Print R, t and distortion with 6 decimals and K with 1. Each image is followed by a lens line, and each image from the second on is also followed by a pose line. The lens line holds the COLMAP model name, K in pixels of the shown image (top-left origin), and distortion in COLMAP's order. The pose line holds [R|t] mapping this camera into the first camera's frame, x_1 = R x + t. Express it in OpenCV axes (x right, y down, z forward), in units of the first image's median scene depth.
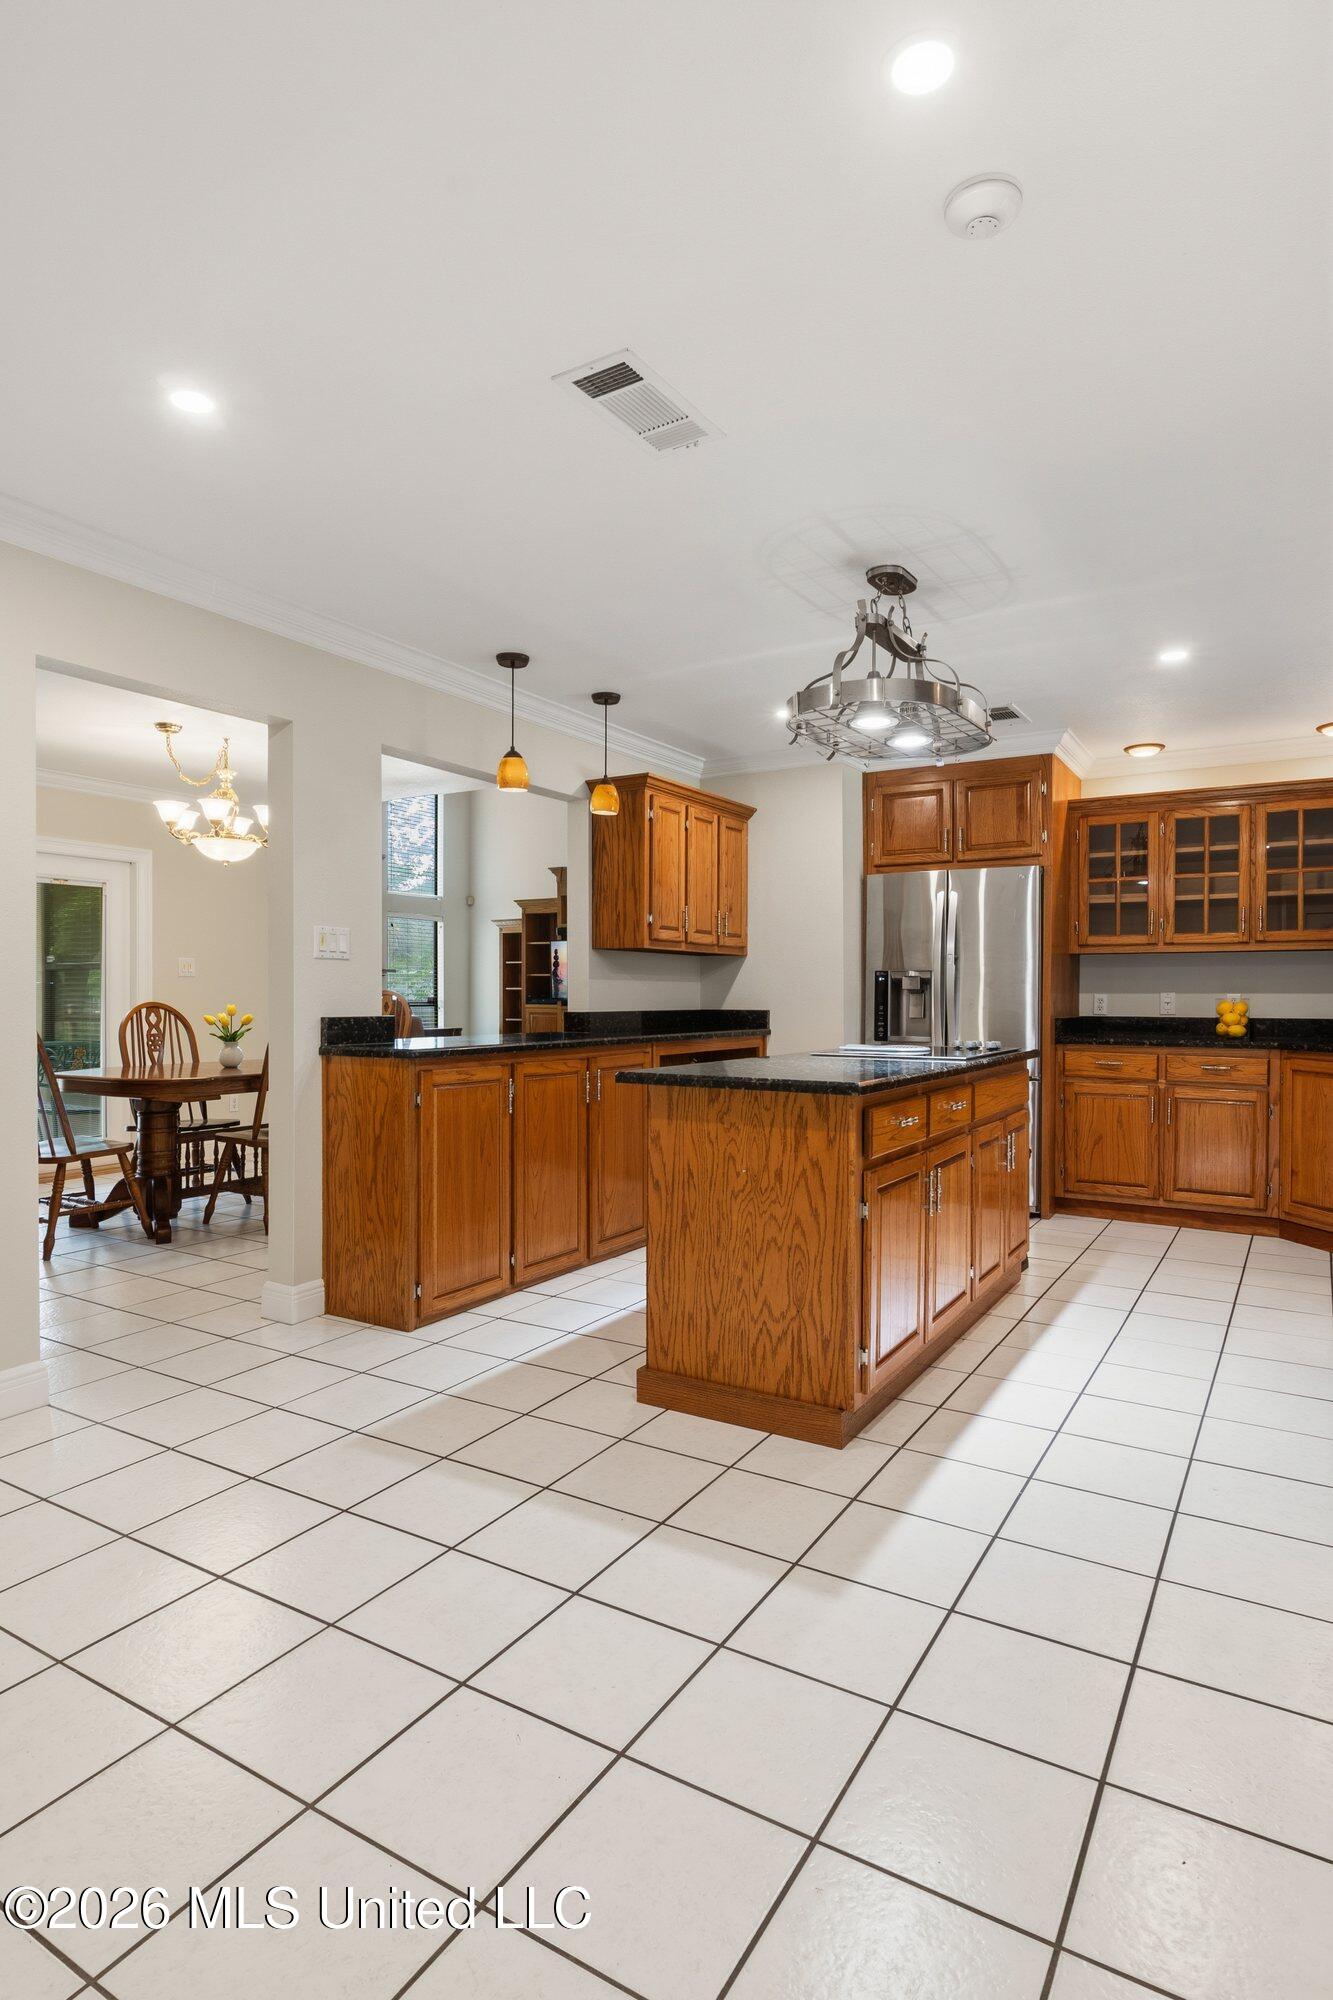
lens RADIAL K [[1068.7, 0, 667.4], [0, 1068.7, 1001.8], [0, 0, 1]] dist [-0.003536, 0.000116]
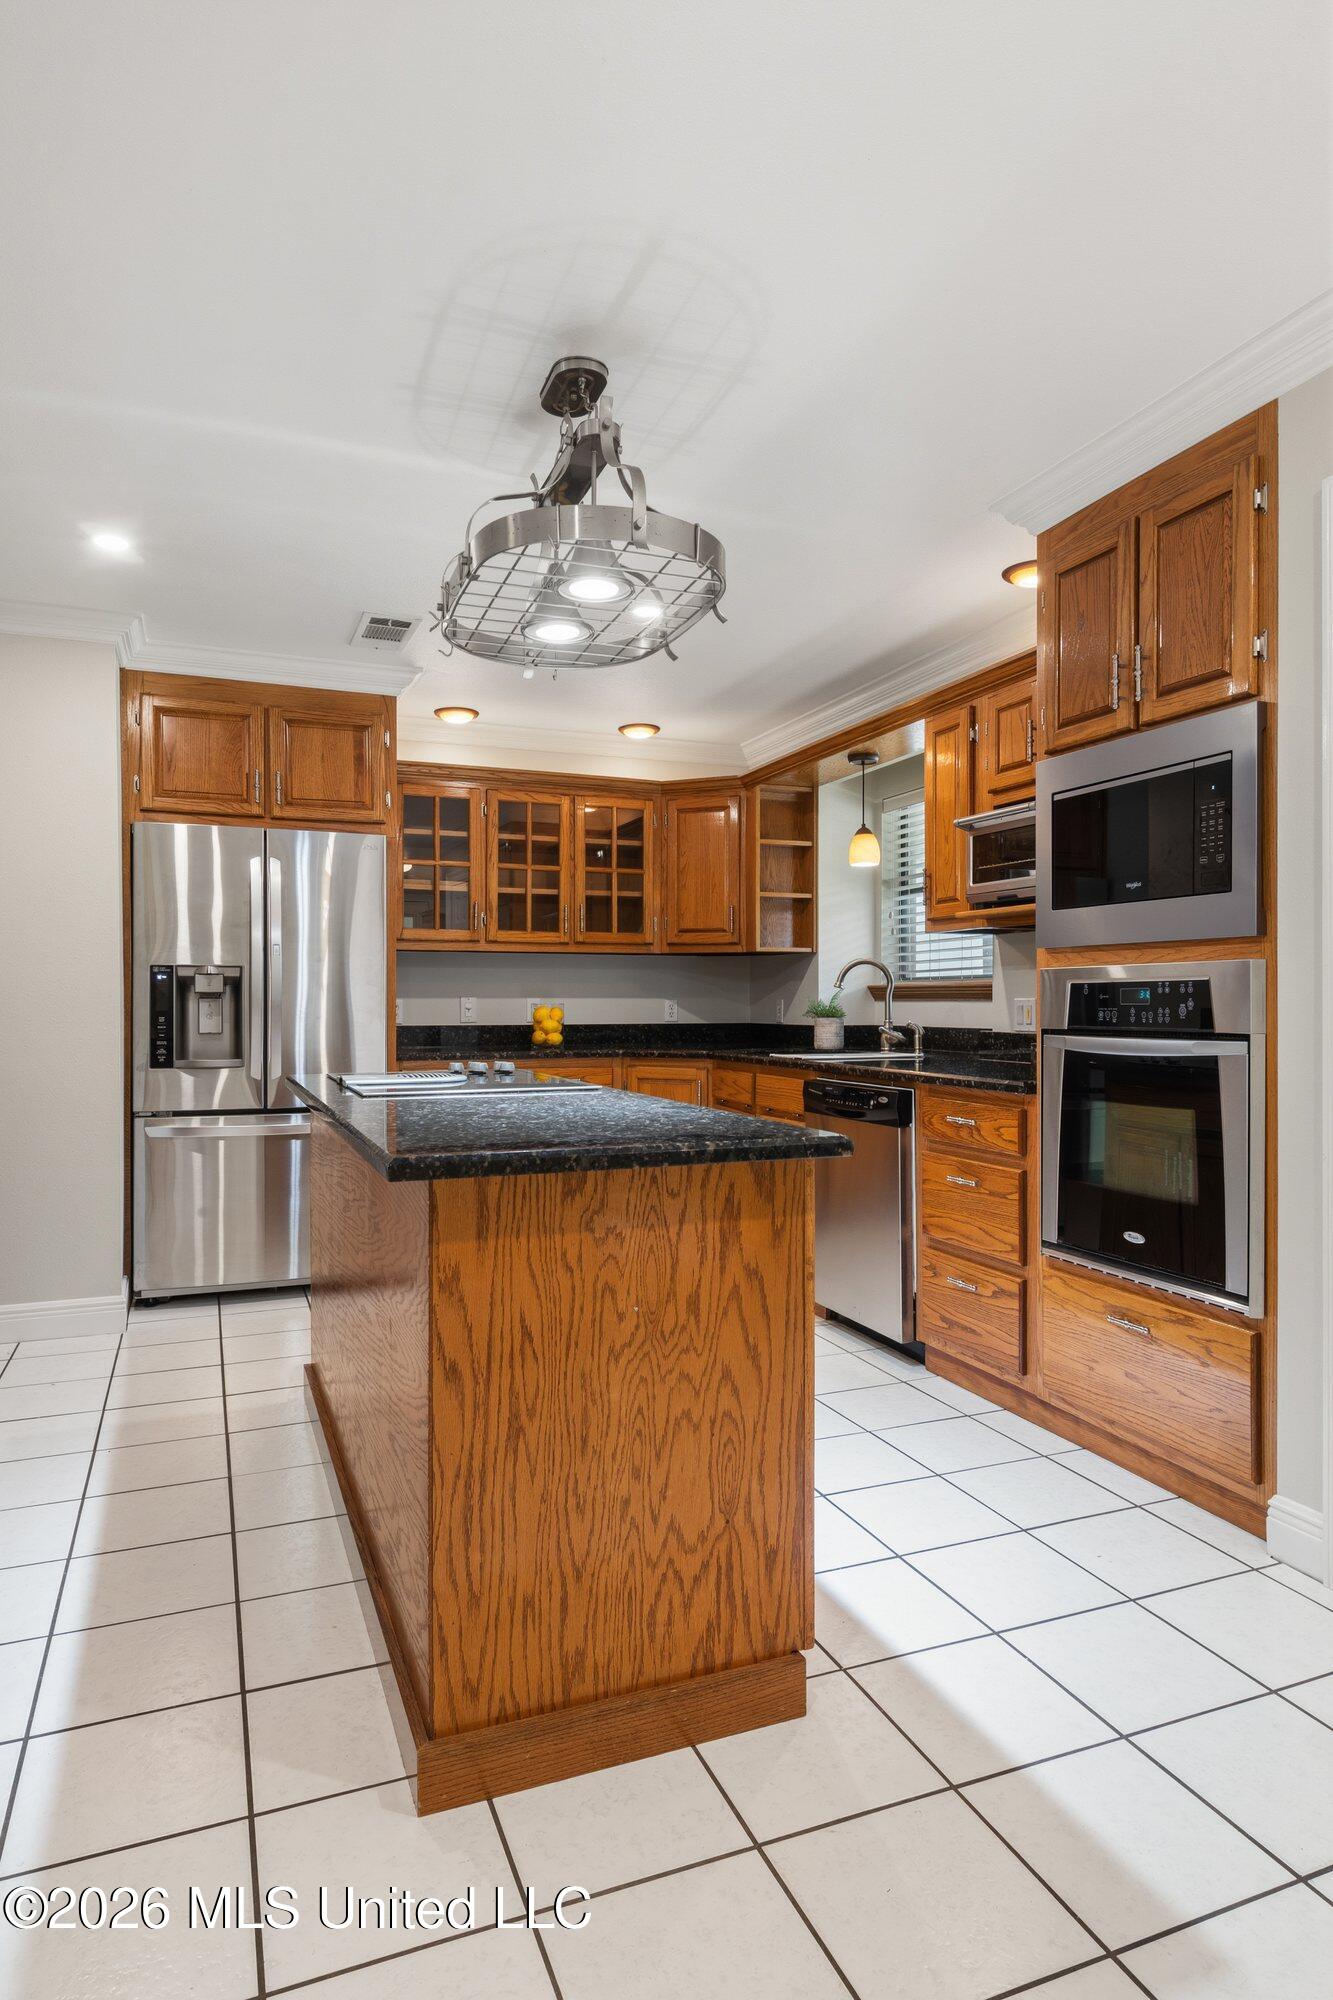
lens RADIAL K [[1168.4, 0, 665.8], [0, 1168.4, 1002.2], [0, 0, 1]] dist [0.003227, -0.001328]
pose [[0.598362, -0.002542, 0.801222, -0.399726], [0.006236, 0.999979, -0.001484, -0.004364], [-0.801201, 0.005885, 0.598366, 0.583647]]
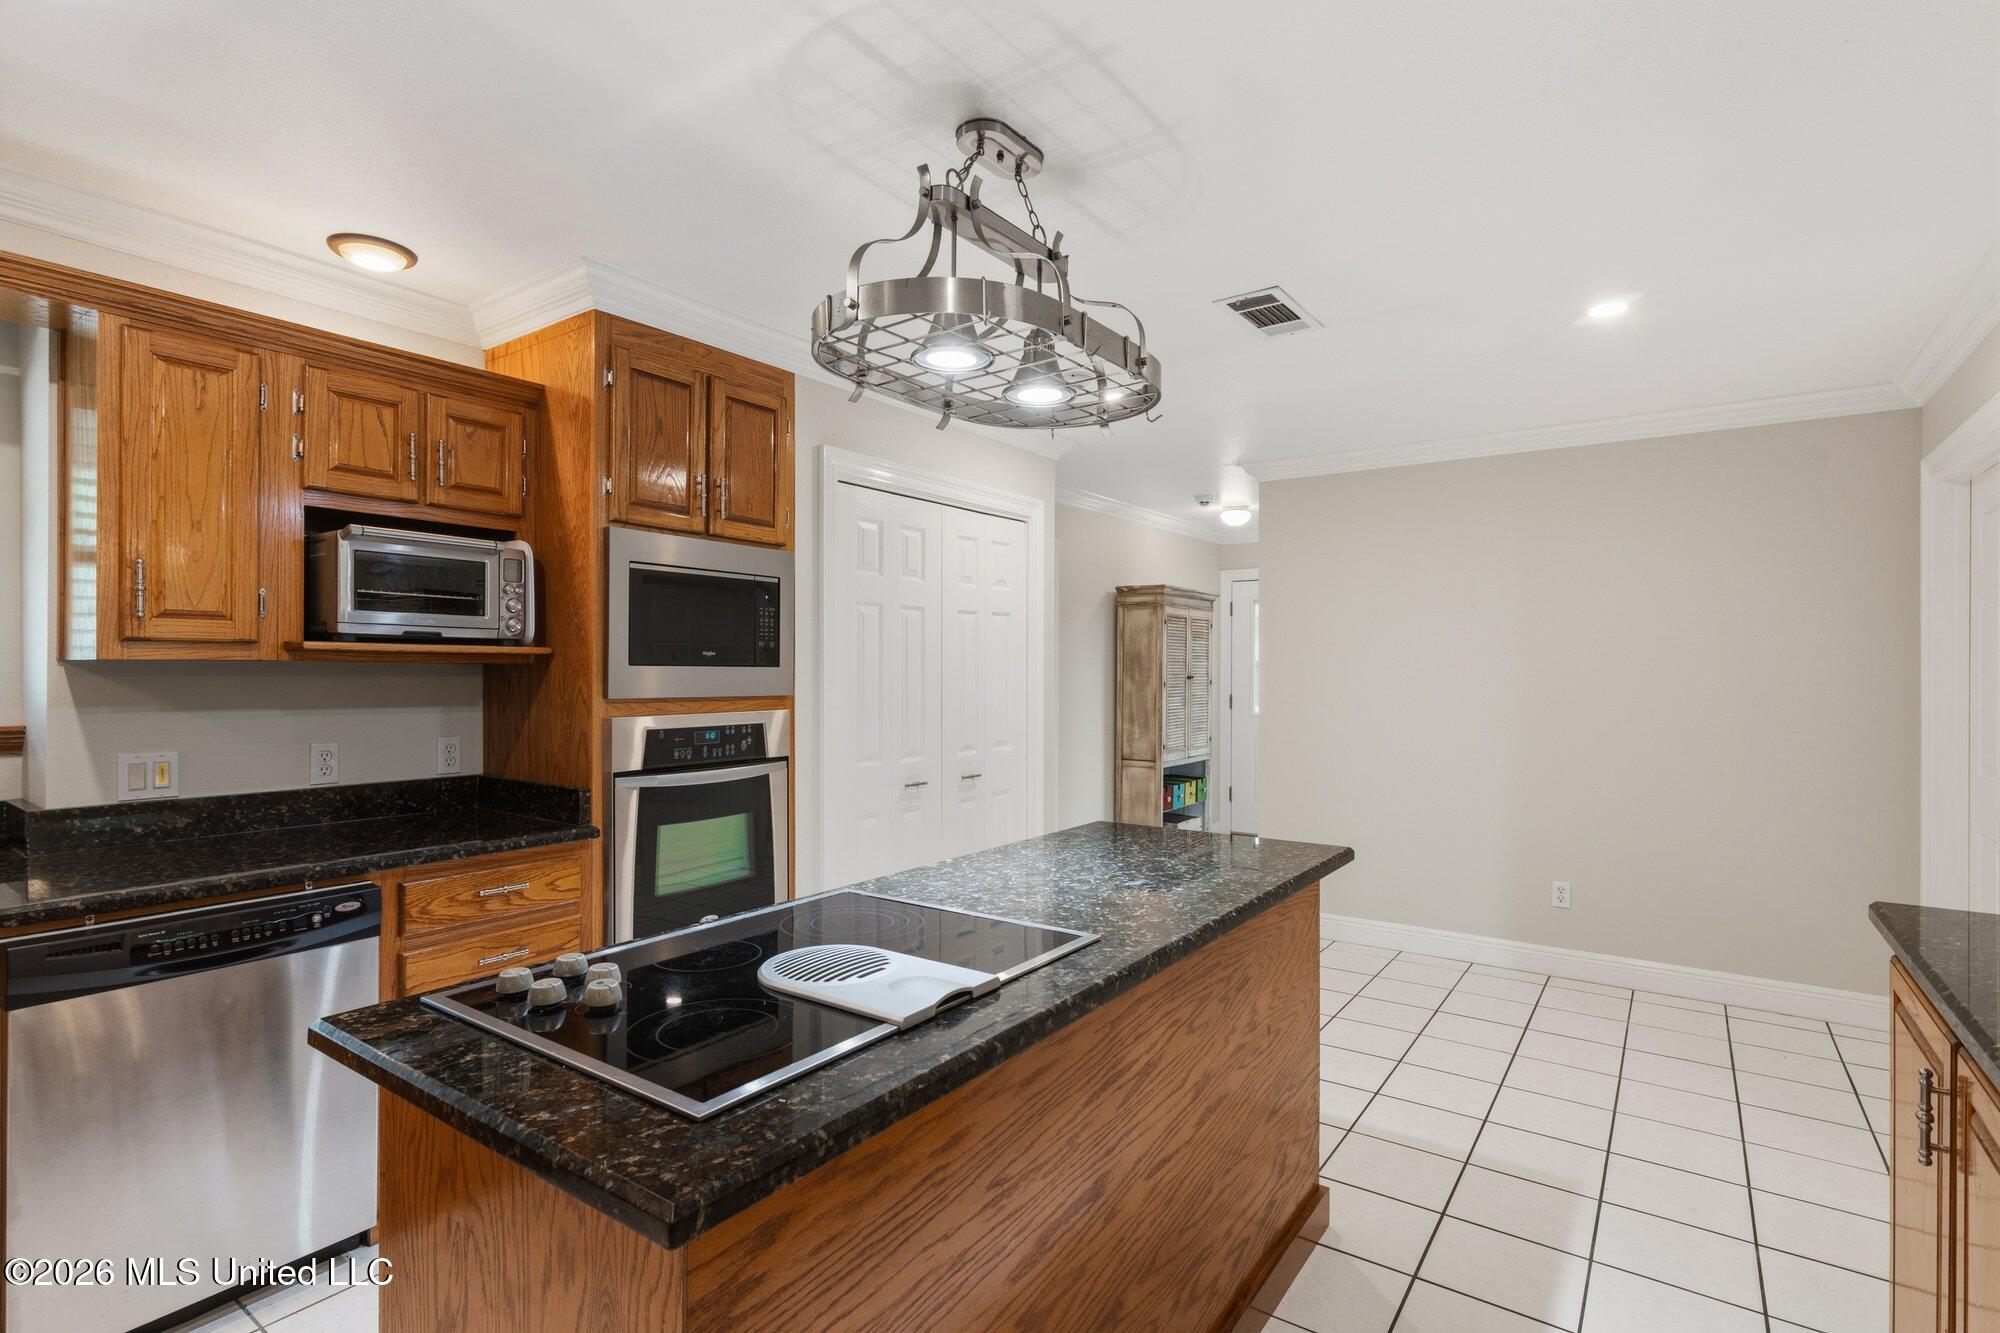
lens RADIAL K [[965.4, 0, 996.4], [0, 965.4, 672.4], [0, 0, 1]] dist [0.000389, 0.000839]
pose [[-0.997498, -0.001075, 0.070685, 0.195742], [-0.000935, 0.999998, 0.002004, -0.078888], [-0.070687, 0.001933, -0.997497, 1.834276]]
